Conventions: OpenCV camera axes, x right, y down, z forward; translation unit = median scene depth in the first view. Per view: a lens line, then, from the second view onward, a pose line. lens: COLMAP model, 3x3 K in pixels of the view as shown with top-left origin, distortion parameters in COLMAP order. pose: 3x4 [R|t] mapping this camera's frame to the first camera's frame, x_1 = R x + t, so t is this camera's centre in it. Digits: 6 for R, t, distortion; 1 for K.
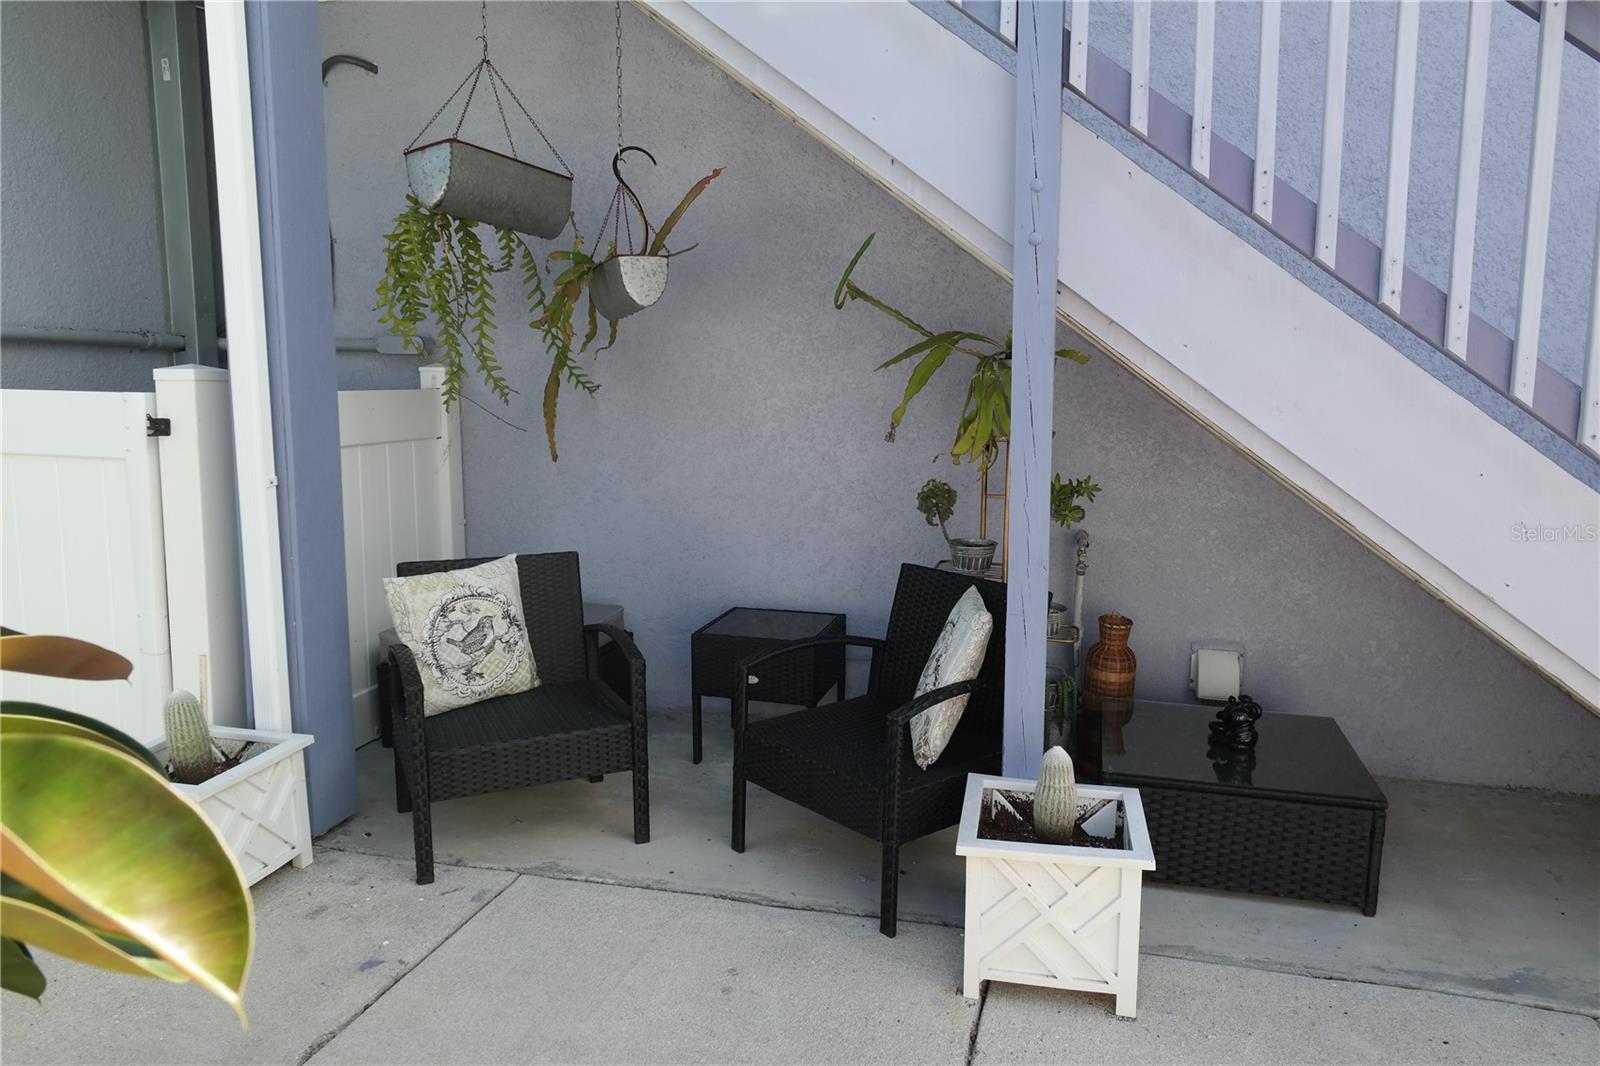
lens RADIAL K [[1105.5, 0, 800.0], [0, 1105.5, 533.0], [0, 0, 1]] dist [-0.011186, 0.012510]
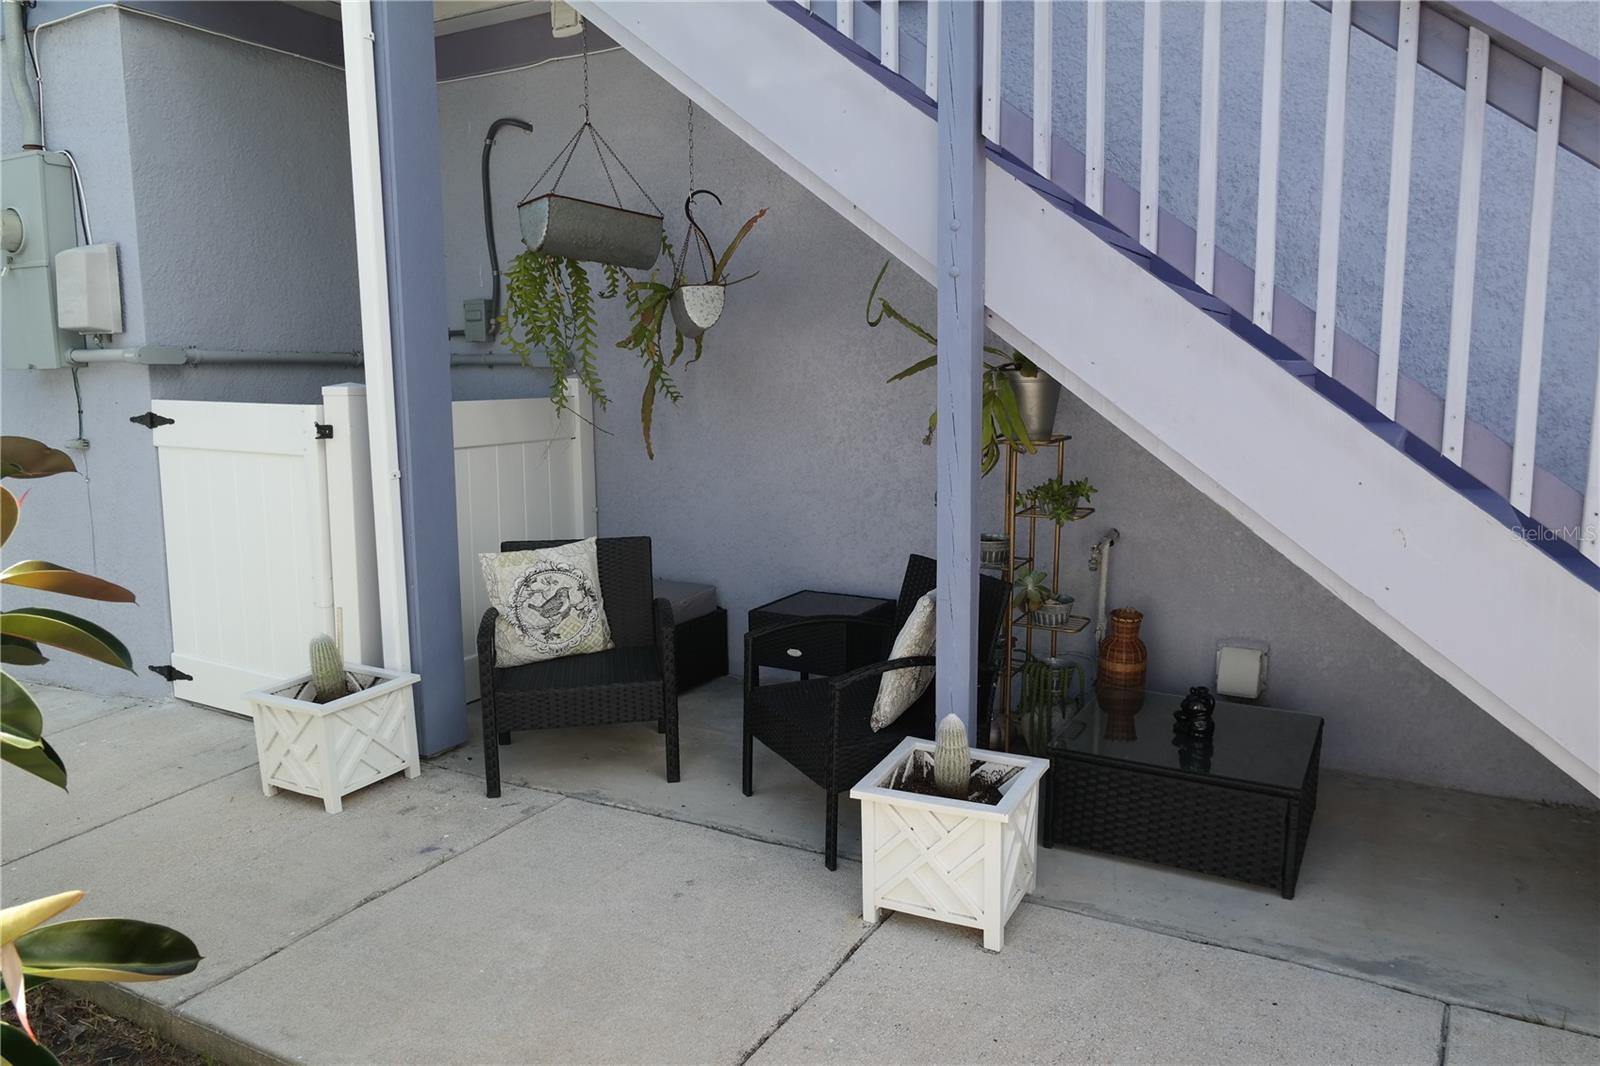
lens RADIAL K [[1105.5, 0, 800.0], [0, 1105.5, 533.0], [0, 0, 1]] dist [-0.011186, 0.012510]
pose [[0.969915, 0.024641, -0.242193, 0.277827], [-0.023004, 0.999689, 0.009586, -0.002250], [0.242354, -0.003726, 0.970181, -0.123410]]
